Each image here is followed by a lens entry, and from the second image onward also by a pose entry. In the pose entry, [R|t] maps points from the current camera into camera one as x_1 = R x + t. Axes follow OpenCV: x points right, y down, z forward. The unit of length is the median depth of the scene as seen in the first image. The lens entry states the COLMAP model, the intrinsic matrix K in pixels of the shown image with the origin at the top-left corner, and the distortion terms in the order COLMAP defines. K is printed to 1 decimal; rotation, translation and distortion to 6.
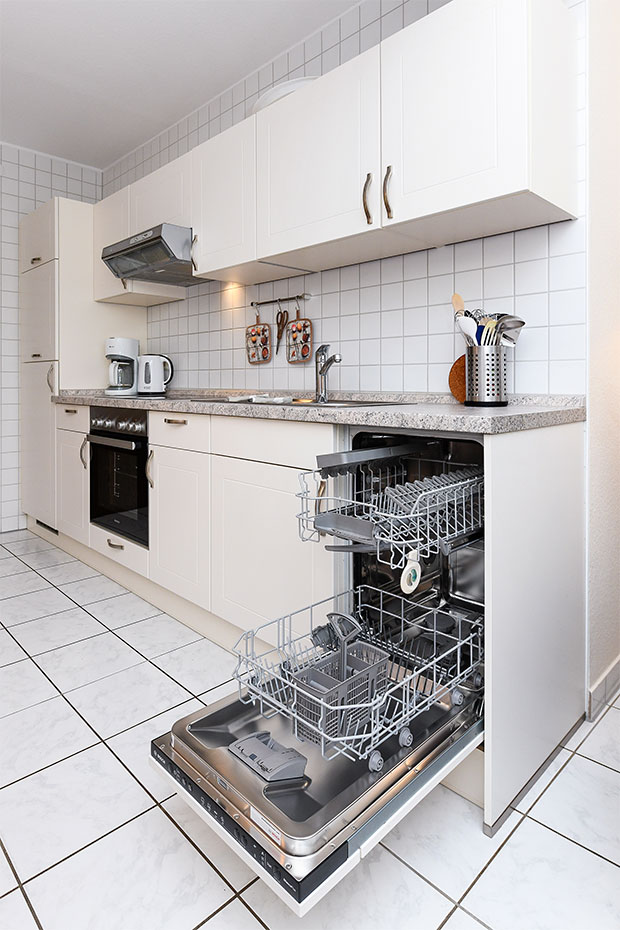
lens RADIAL K [[531.5, 0, 283.1], [0, 531.5, 384.1], [0, 0, 1]] dist [0.006938, -0.001835]
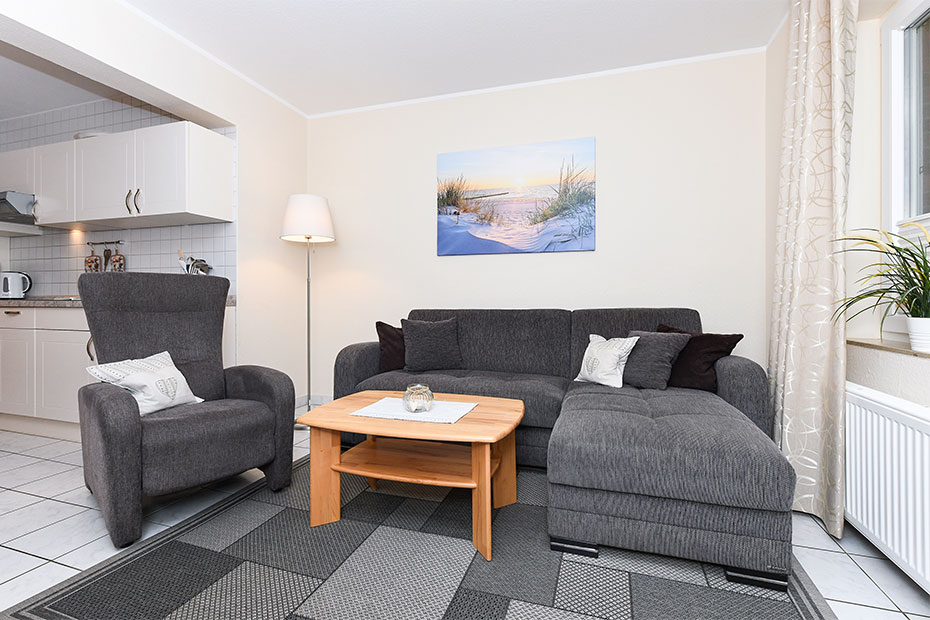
lens RADIAL K [[431.0, 0, 480.2], [0, 431.0, 299.4], [0, 0, 1]] dist [-0.003515, -0.000840]
pose [[0.870598, -0.000227, 0.491994, 0.375497], [0.001323, 0.999997, -0.001881, 0.029081], [-0.491992, 0.002289, 0.870596, -0.819044]]
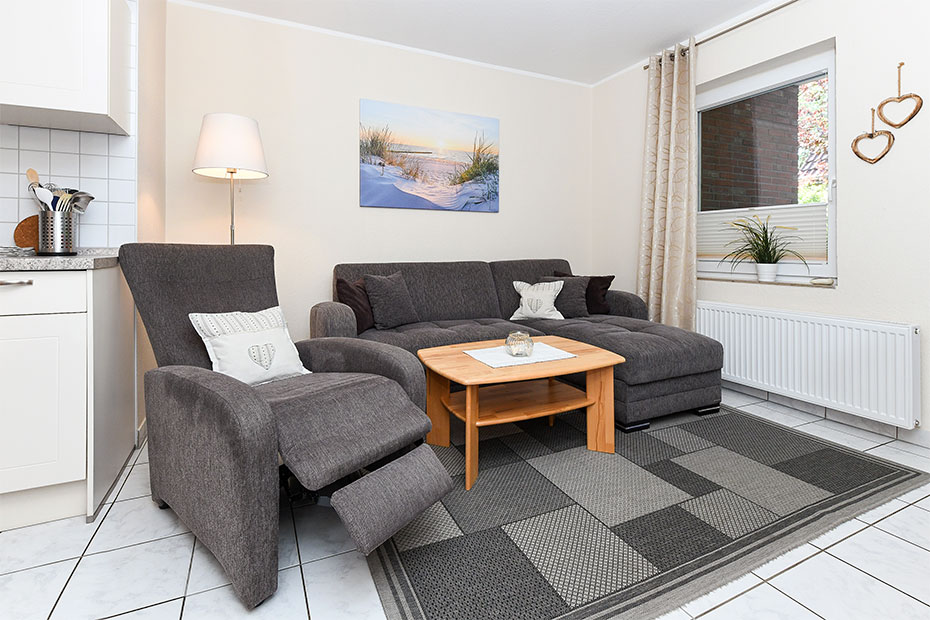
lens RADIAL K [[431.0, 0, 445.2], [0, 431.0, 252.6], [0, 0, 1]] dist [-0.003515, -0.000840]
pose [[0.322252, -0.007082, 0.946627, -0.234056], [-0.002258, 0.999963, 0.008249, 0.014955], [-0.946651, -0.004796, 0.322224, -0.197015]]
